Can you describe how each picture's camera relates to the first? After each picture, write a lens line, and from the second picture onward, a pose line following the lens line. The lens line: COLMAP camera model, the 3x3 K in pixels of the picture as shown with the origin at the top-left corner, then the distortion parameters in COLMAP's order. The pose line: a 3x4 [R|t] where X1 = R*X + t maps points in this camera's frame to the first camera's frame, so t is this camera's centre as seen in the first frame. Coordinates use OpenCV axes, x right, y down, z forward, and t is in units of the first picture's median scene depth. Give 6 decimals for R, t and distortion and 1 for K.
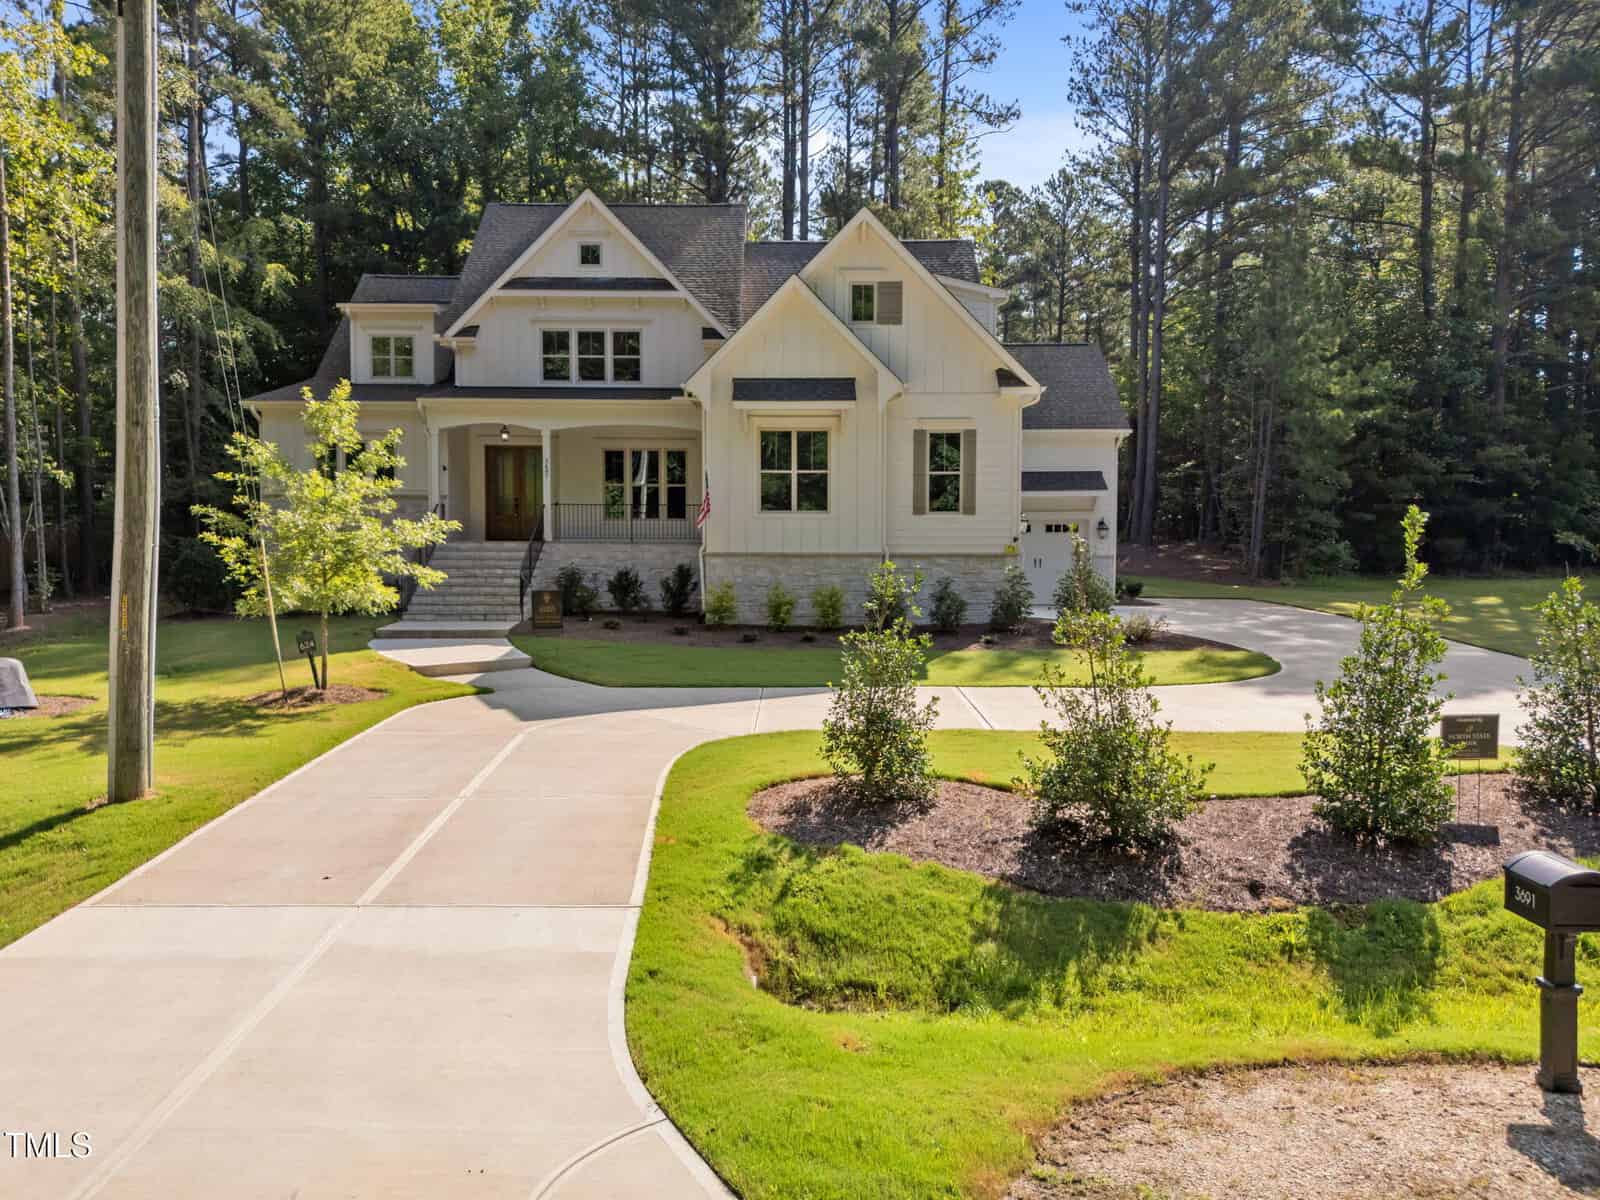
lens RADIAL K [[1182.4, 0, 805.0], [0, 1182.4, 606.4], [0, 0, 1]] dist [0.087395, -0.159394]
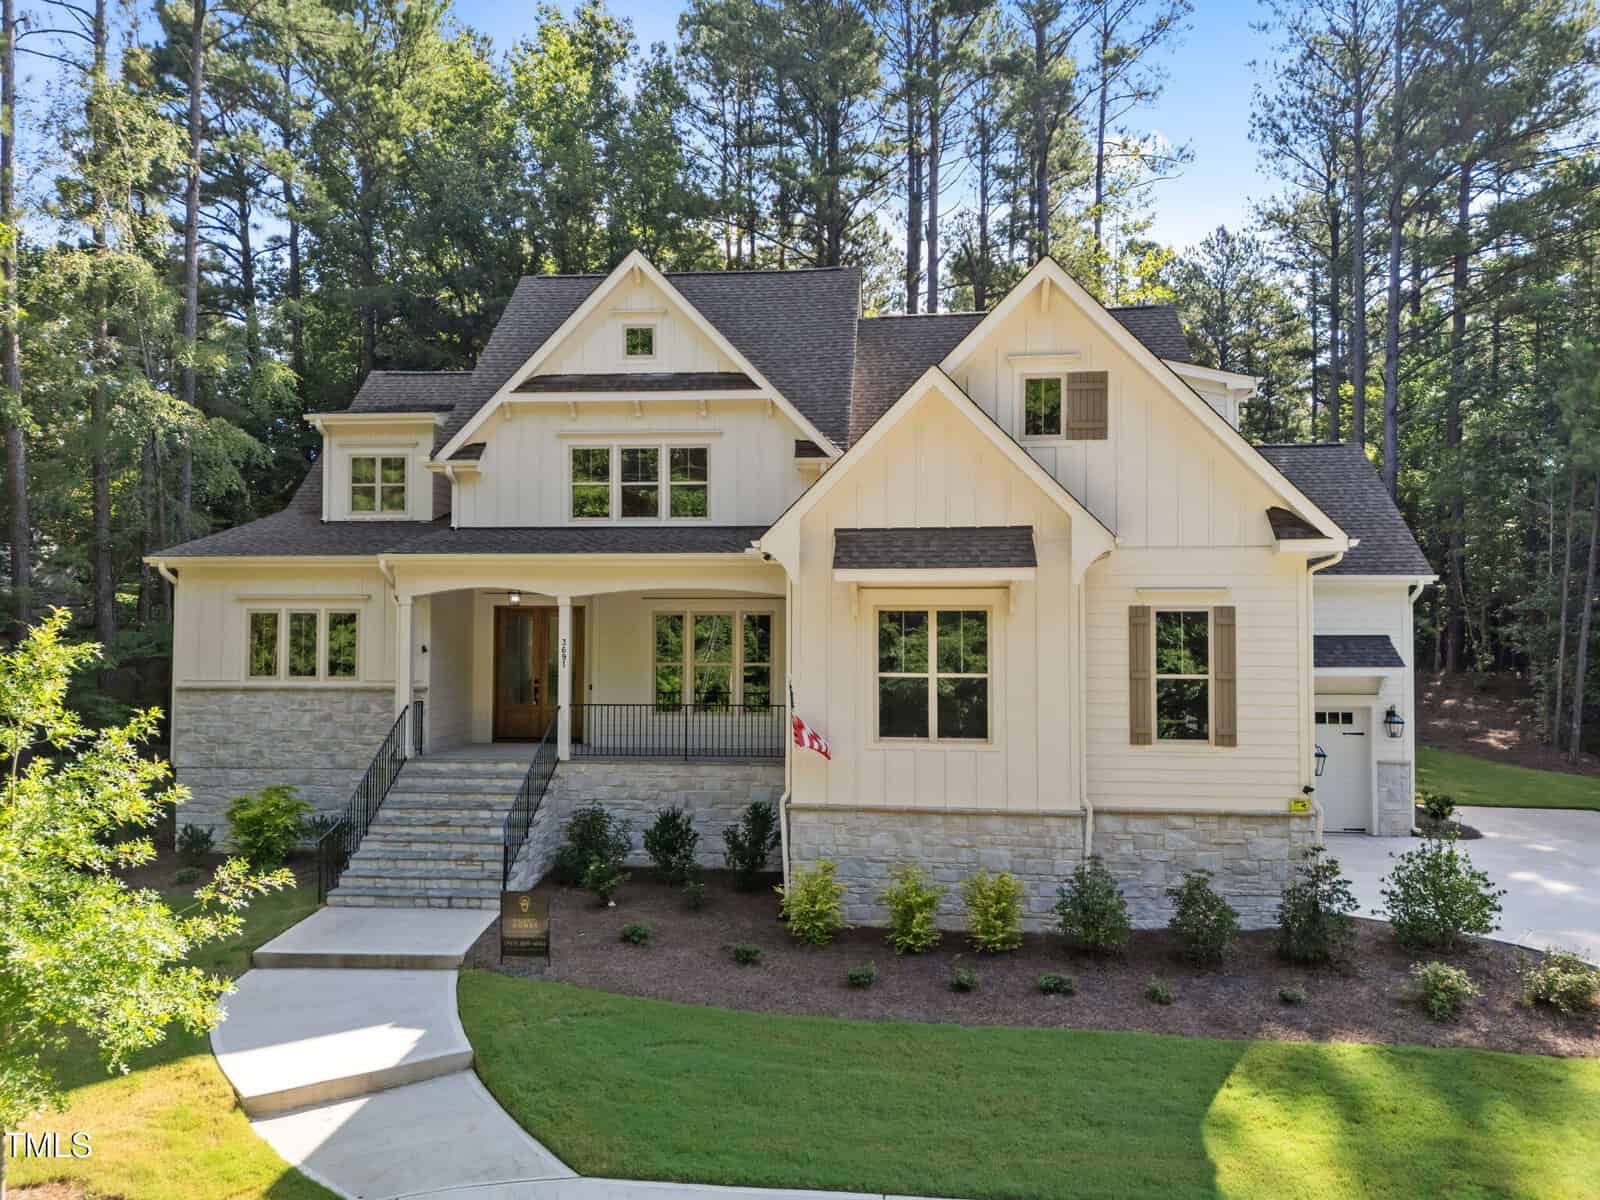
lens RADIAL K [[1182.4, 0, 805.0], [0, 1182.4, 606.4], [0, 0, 1]] dist [0.087395, -0.159394]
pose [[0.994832, -0.003724, -0.101469, -0.010188], [-0.002228, 0.998286, -0.058480, -0.090077], [0.101513, 0.058404, 0.993118, 0.295841]]
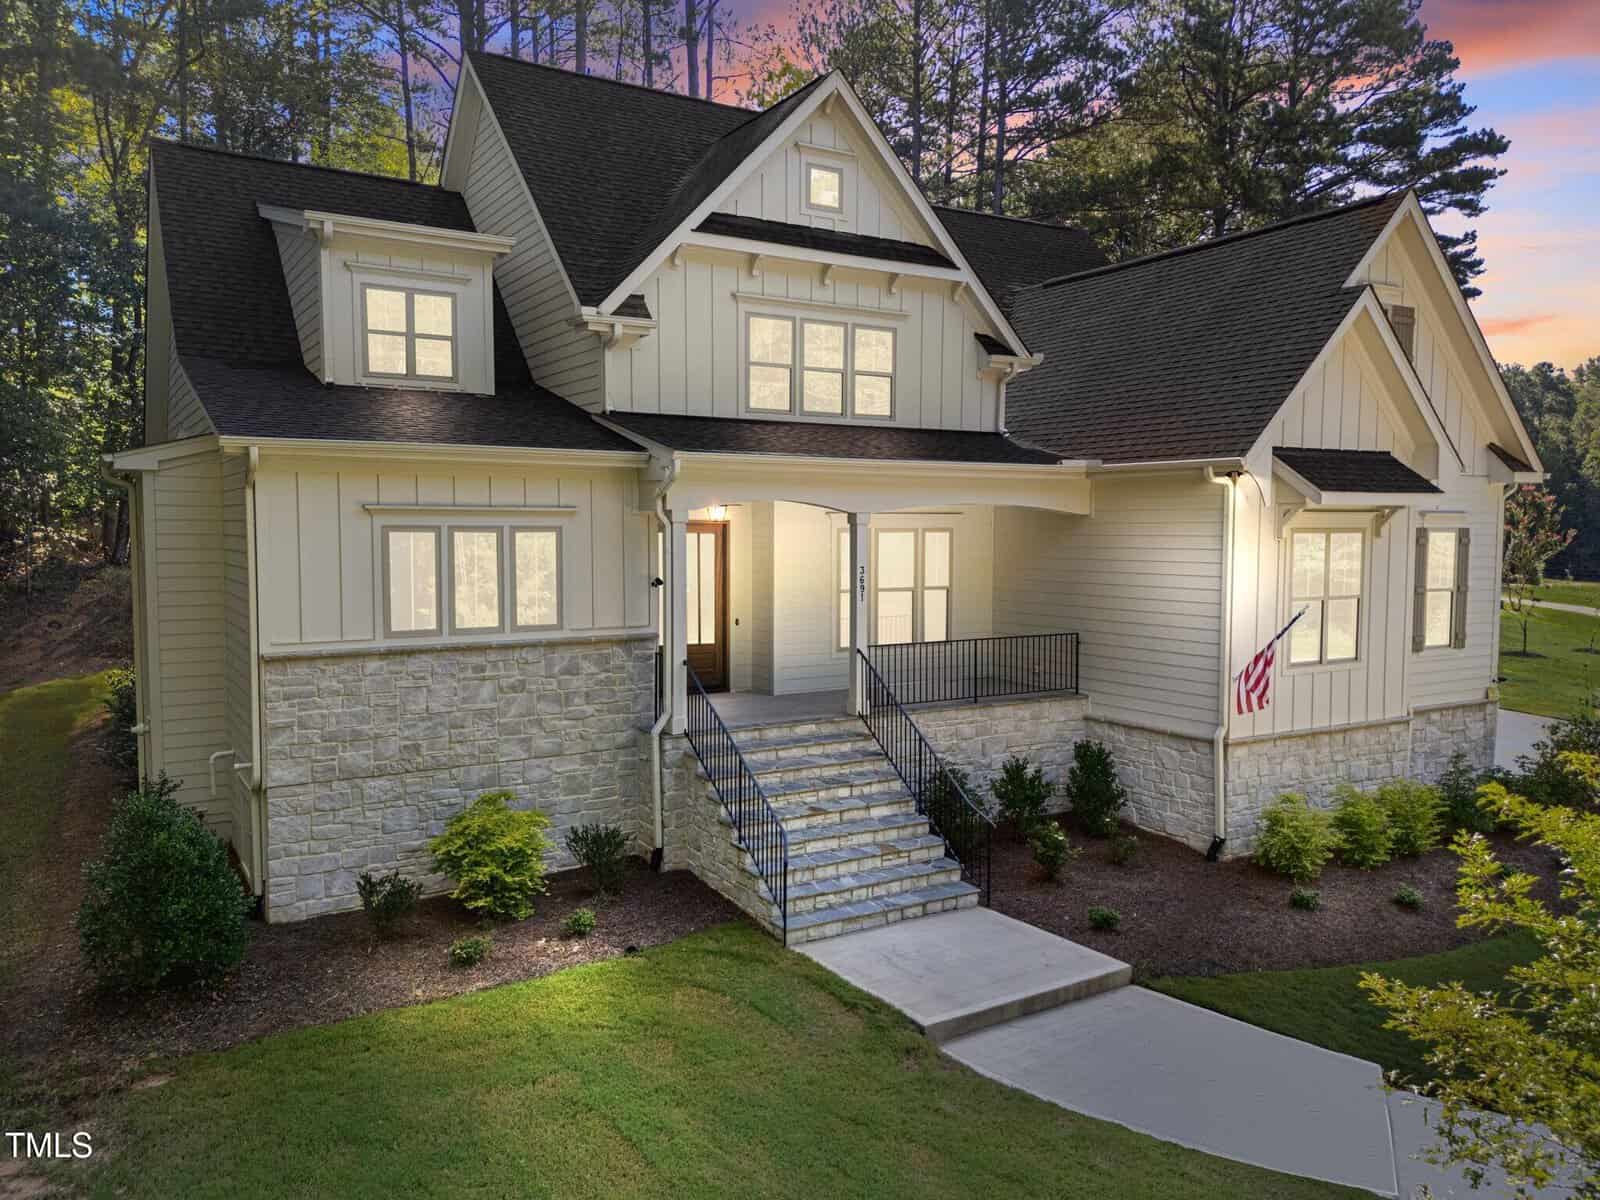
lens RADIAL K [[1182.4, 0, 805.0], [0, 1182.4, 606.4], [0, 0, 1]] dist [0.087395, -0.159394]
pose [[0.856525, -0.036909, 0.514785, -0.452328], [0.022200, 0.999151, 0.034700, -0.108808], [-0.515628, -0.018293, 0.856617, 0.480056]]
